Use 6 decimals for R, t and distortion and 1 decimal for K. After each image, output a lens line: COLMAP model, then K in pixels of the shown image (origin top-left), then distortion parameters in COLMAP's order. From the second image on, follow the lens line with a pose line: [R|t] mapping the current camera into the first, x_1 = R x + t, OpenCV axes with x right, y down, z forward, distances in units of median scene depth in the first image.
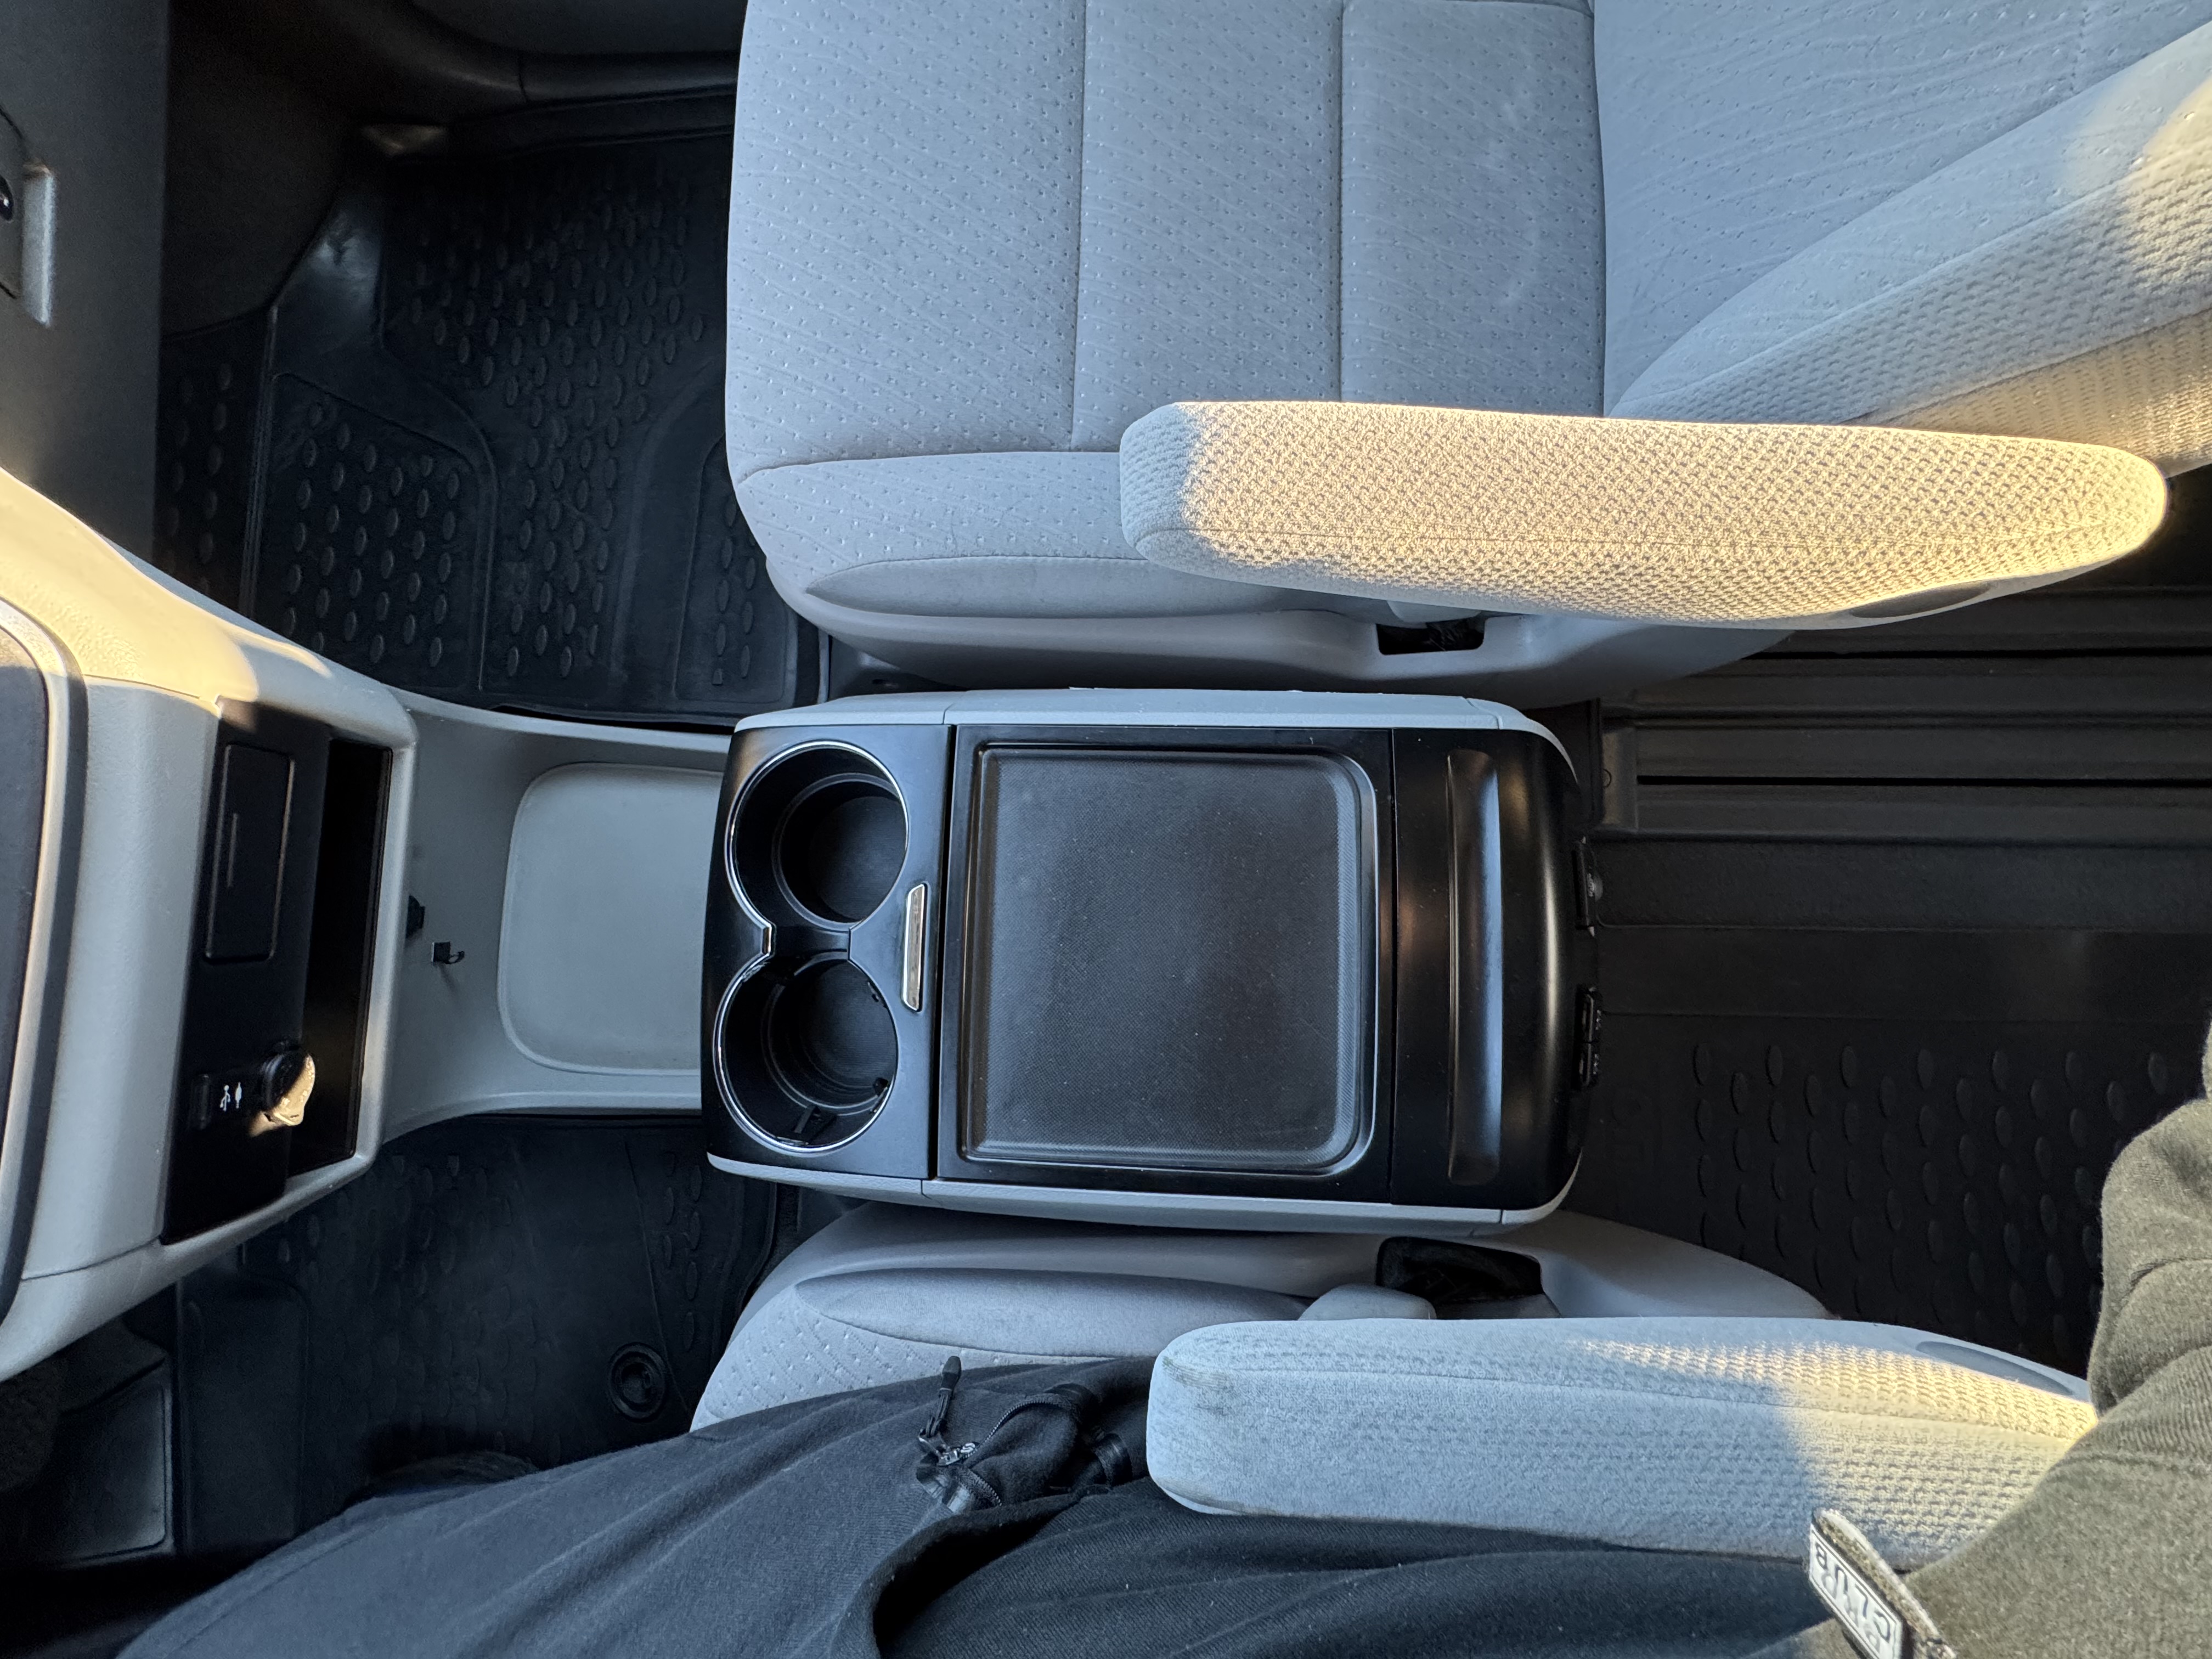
lens RADIAL K [[981.8, 0, 1108.6], [0, 981.8, 829.5], [0, 0, 1]] dist [0.001168, 0.001305]
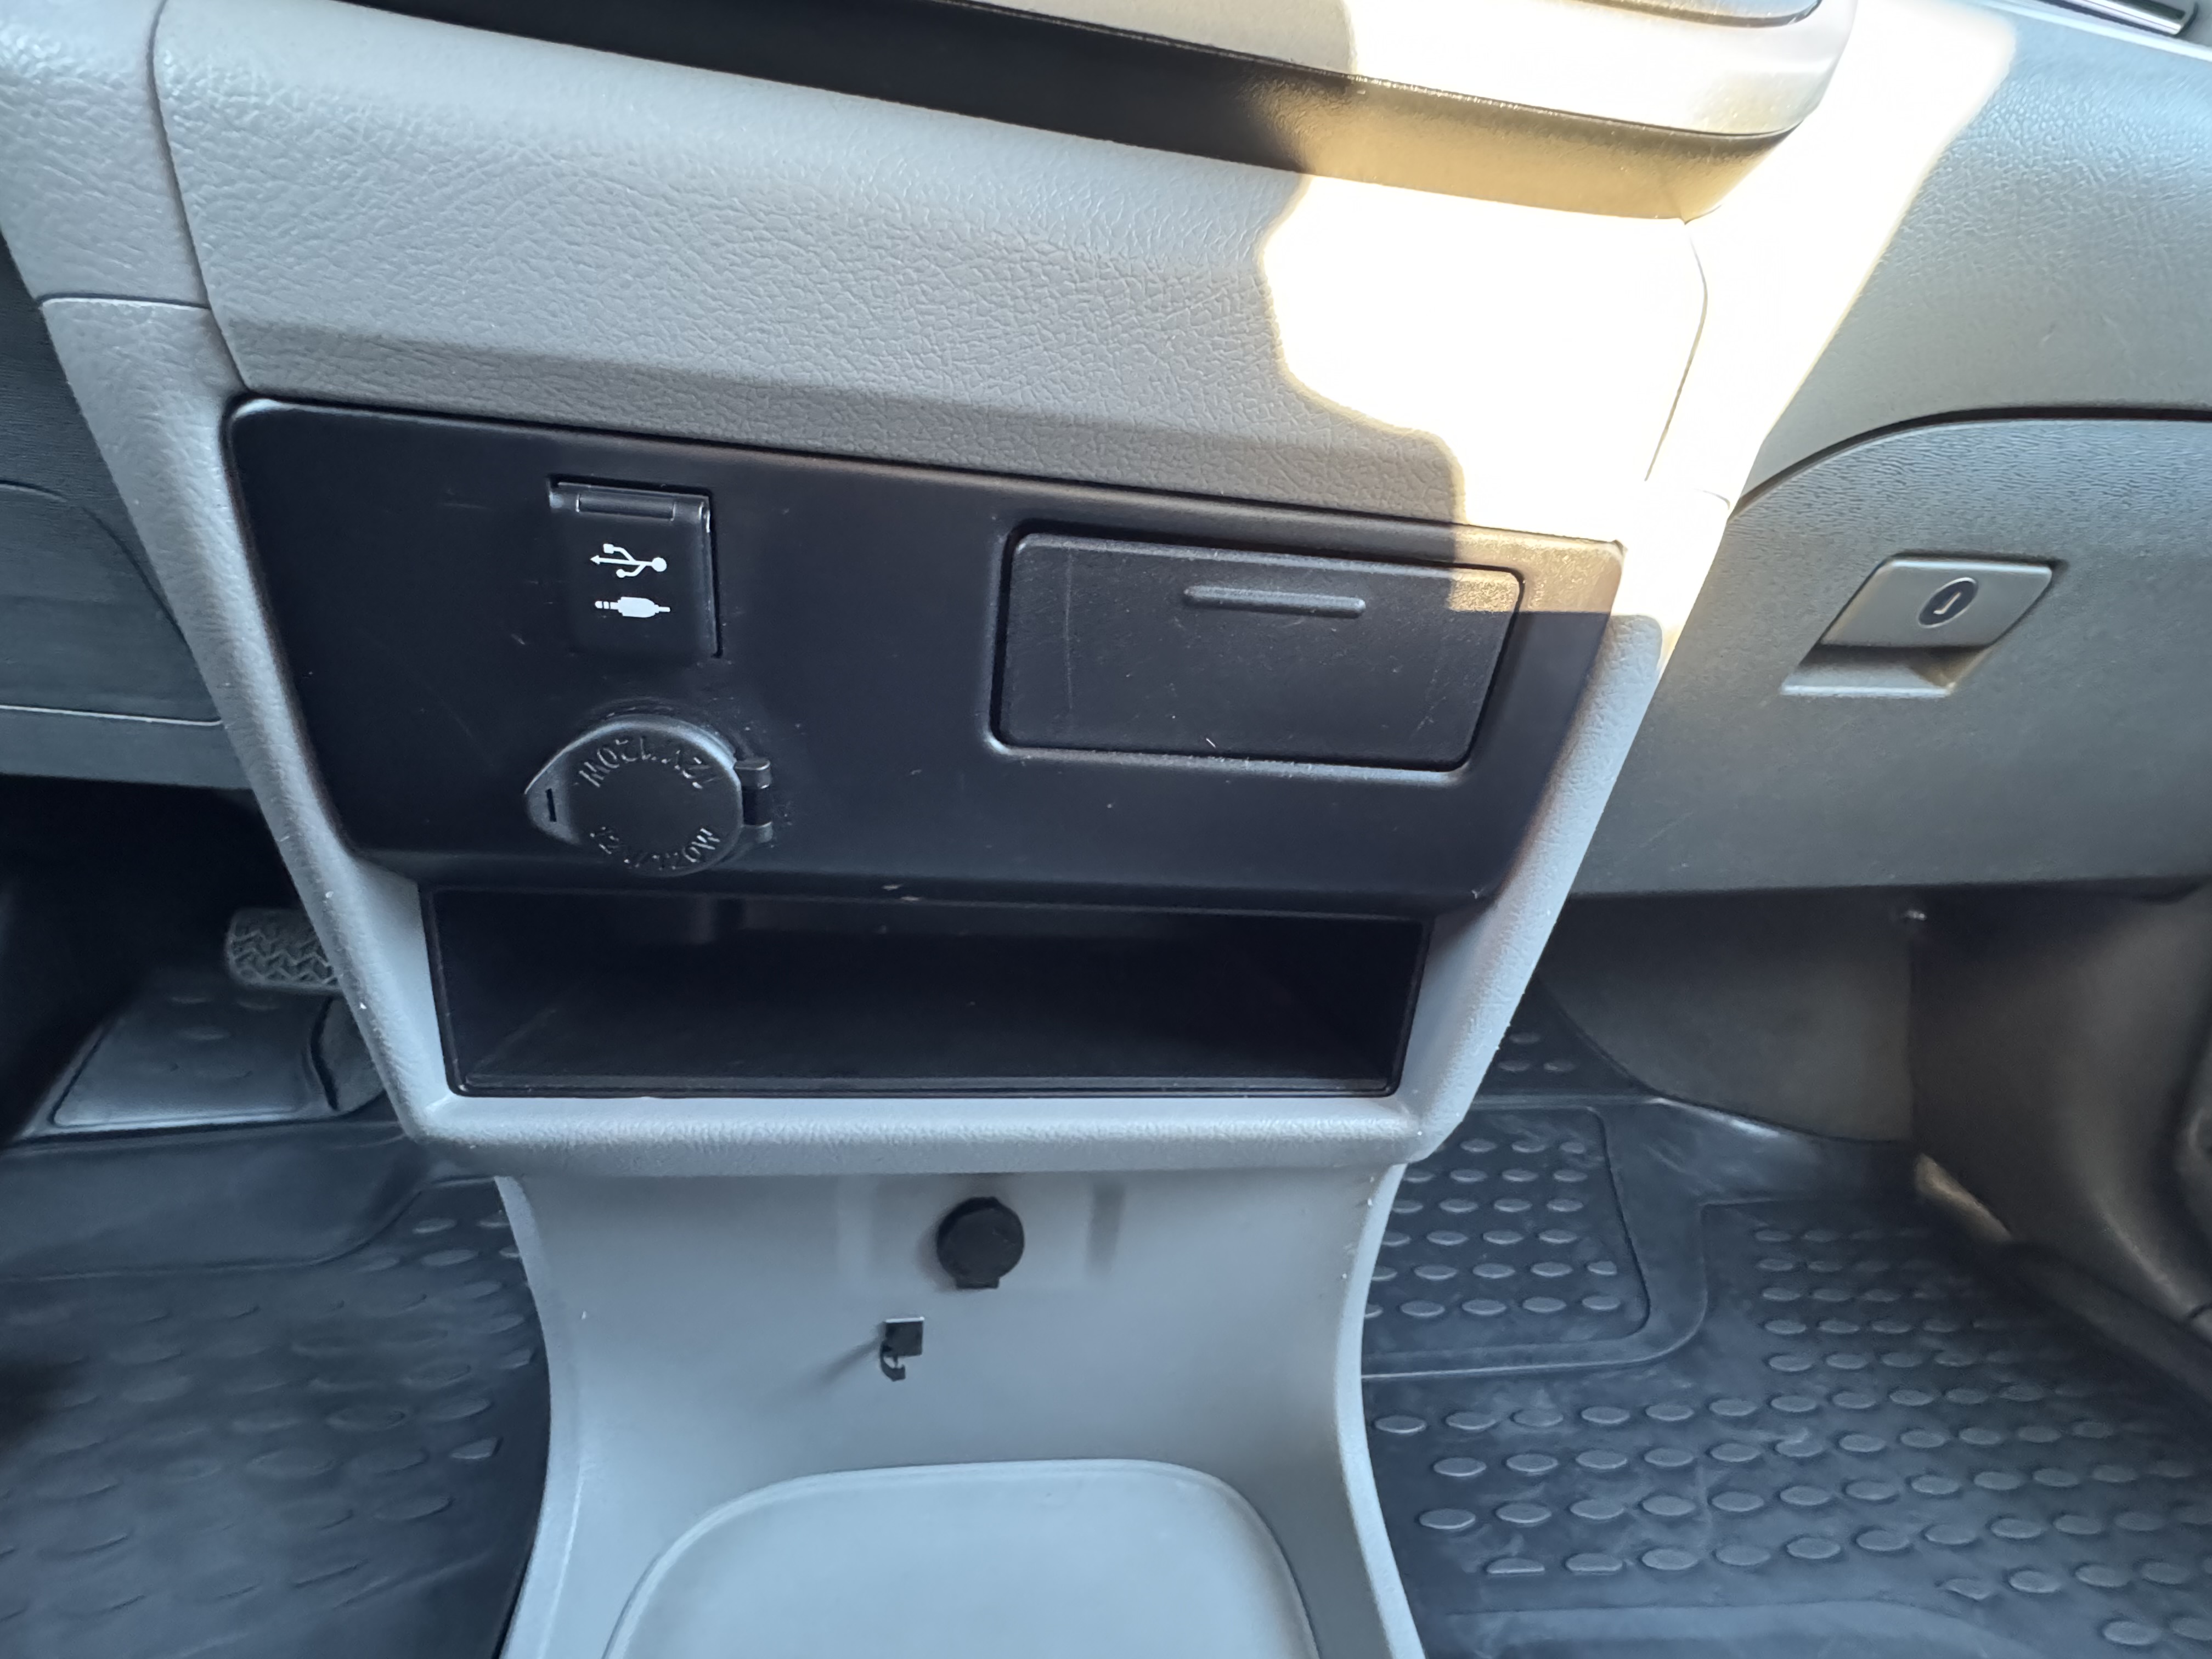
lens RADIAL K [[981.8, 0, 1109.3], [0, 981.8, 830.9], [0, 0, 1]] dist [0.001168, 0.001305]
pose [[0.180604, 0.376005, -0.908847, -0.386966], [-0.983200, 0.044172, -0.177104, 0.129963], [-0.026447, 0.925564, 0.377665, 0.736700]]
